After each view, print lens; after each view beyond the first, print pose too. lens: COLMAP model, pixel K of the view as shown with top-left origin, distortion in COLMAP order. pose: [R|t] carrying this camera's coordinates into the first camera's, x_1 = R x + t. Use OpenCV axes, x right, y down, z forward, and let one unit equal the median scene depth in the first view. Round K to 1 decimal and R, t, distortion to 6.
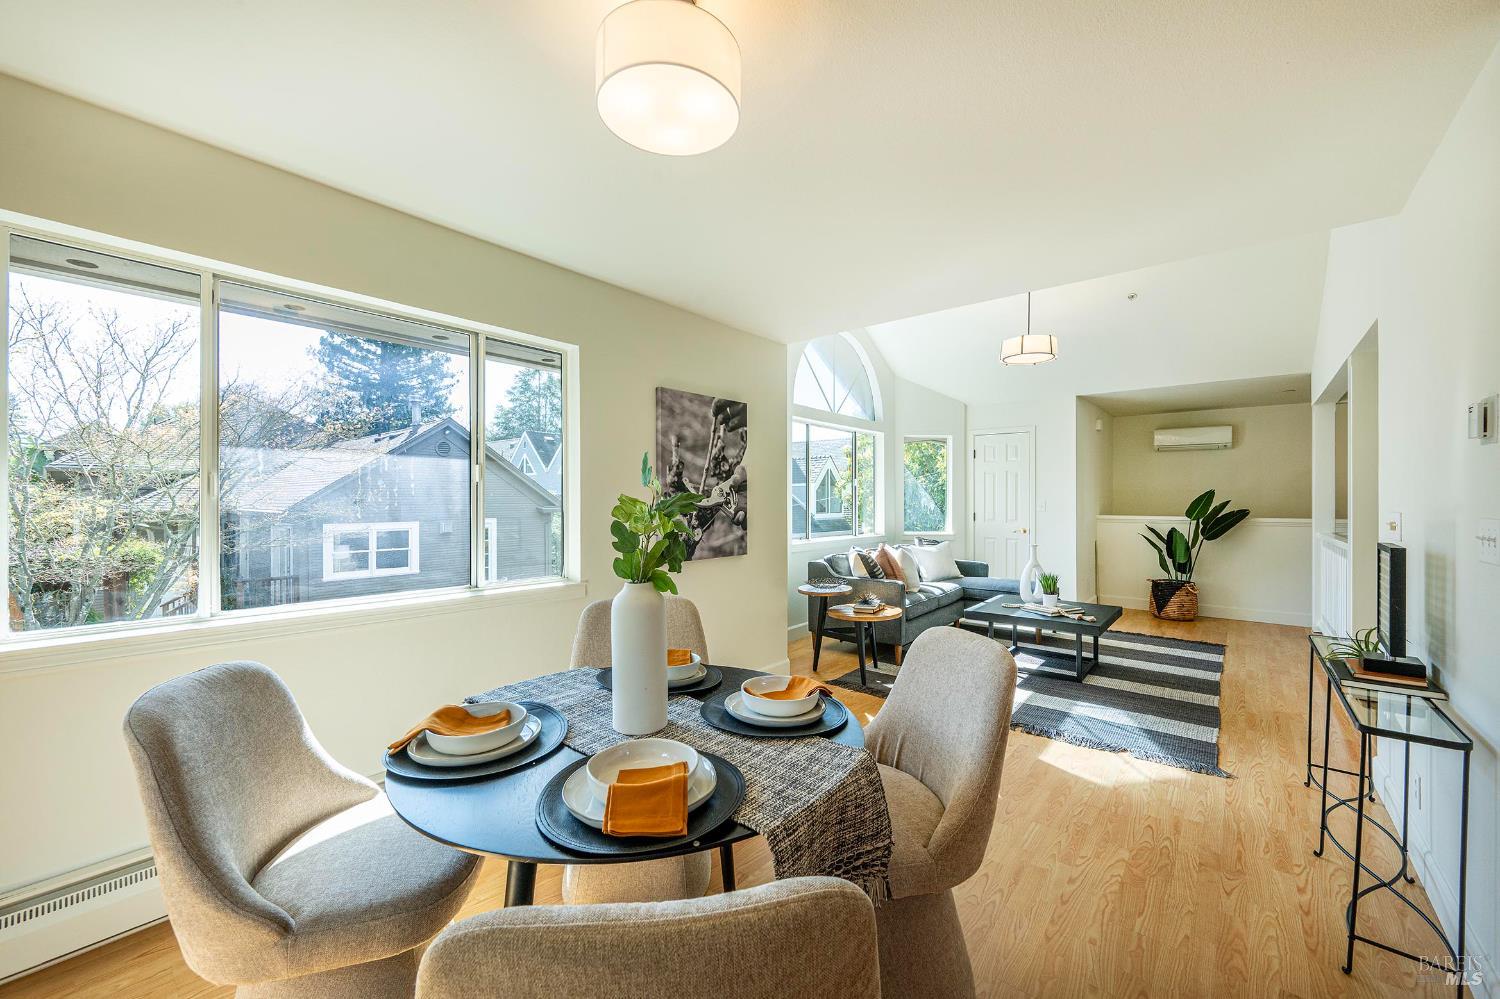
lens RADIAL K [[593.4, 0, 750.0], [0, 593.4, 499.5], [0, 0, 1]] dist [-0.001258, -0.000103]
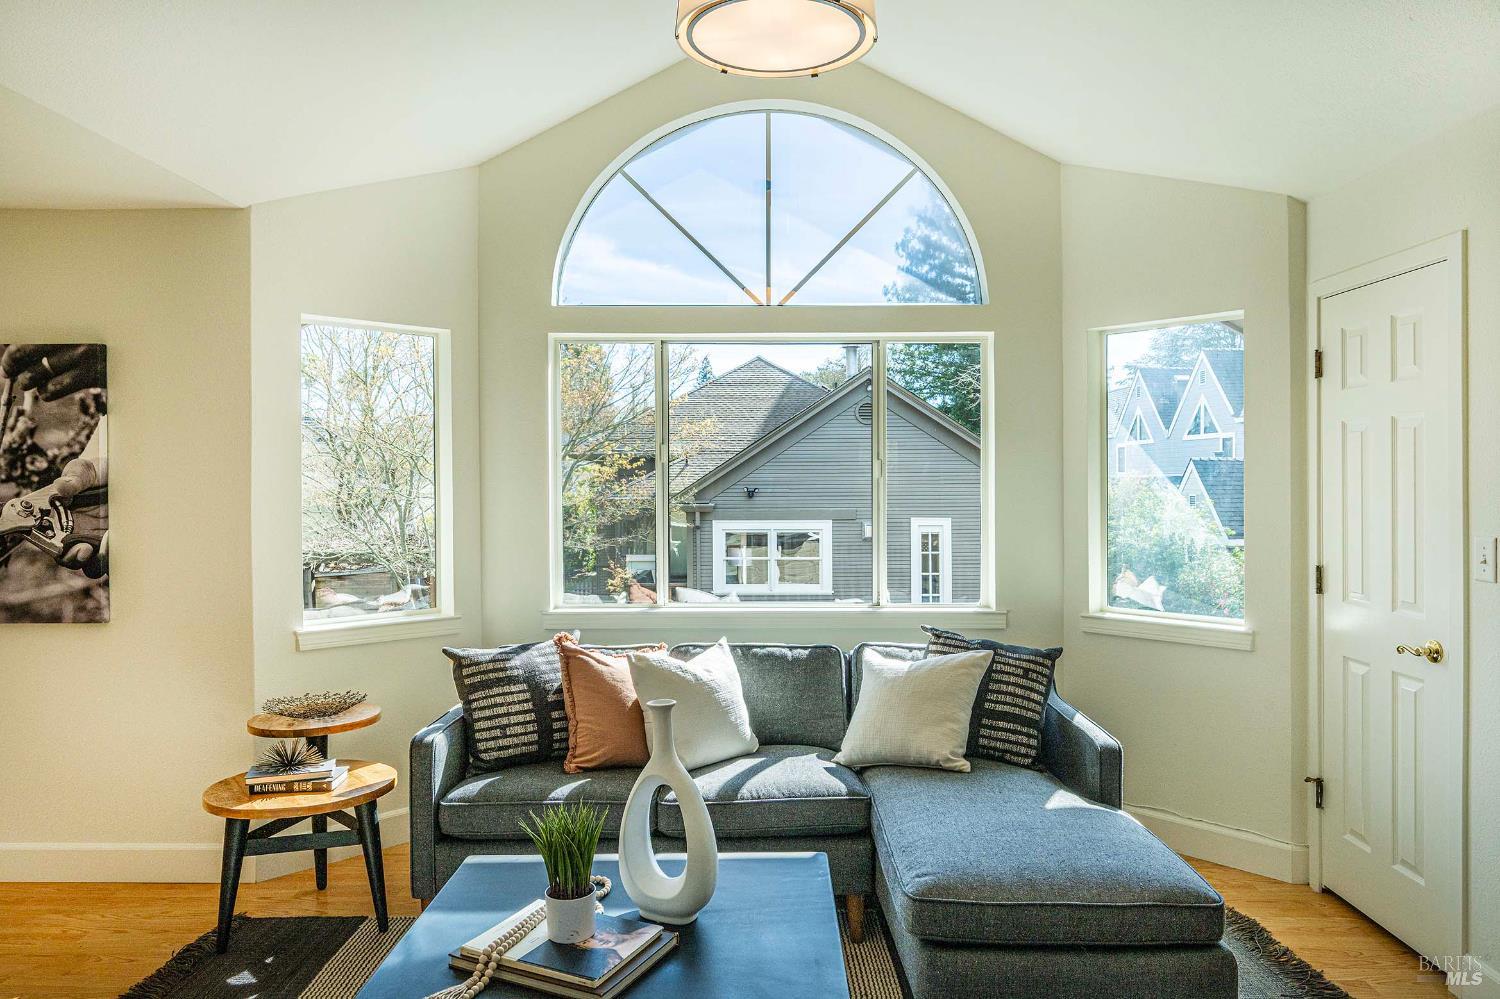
lens RADIAL K [[966.6, 0, 750.0], [0, 966.6, 499.5], [0, 0, 1]] dist [-0.001365, -0.001408]
pose [[0.630437, 0.015076, -0.776094, 1.087693], [-0.000992, 0.999826, 0.018617, -0.038656], [0.776240, -0.010967, 0.630342, 0.937708]]
